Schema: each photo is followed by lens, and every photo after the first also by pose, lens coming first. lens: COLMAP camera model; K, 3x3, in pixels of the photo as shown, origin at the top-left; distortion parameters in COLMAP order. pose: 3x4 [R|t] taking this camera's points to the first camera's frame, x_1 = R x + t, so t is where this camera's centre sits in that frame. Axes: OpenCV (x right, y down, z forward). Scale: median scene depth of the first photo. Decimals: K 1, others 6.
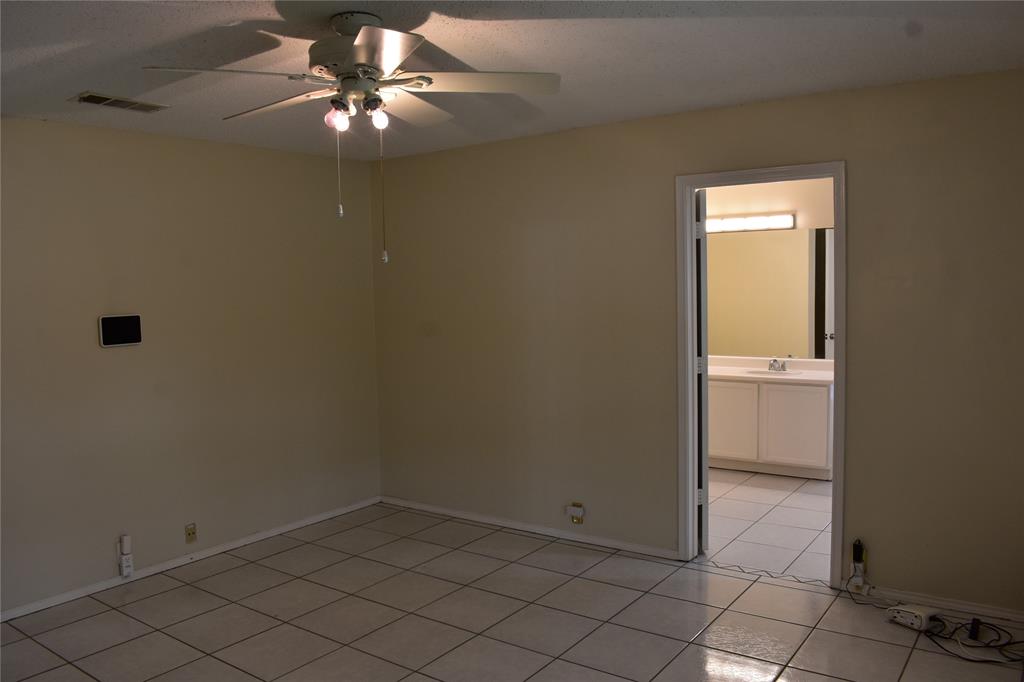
lens RADIAL K [[803.6, 0, 510.9], [0, 803.6, 340.3], [0, 0, 1]] dist [-0.067648, -0.001601]
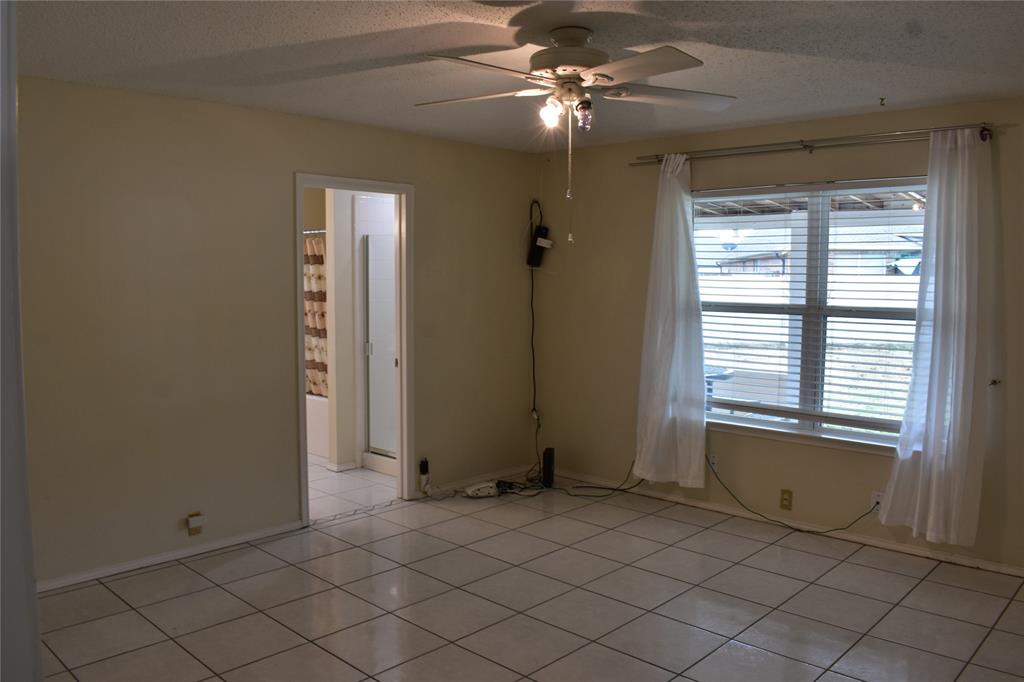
lens RADIAL K [[803.6, 0, 511.0], [0, 803.6, 342.1], [0, 0, 1]] dist [-0.067648, -0.001601]
pose [[0.142091, -0.058274, 0.988137, -0.823778], [0.067197, 0.996531, 0.049107, -0.009439], [-0.987570, 0.059422, 0.145514, 0.562392]]
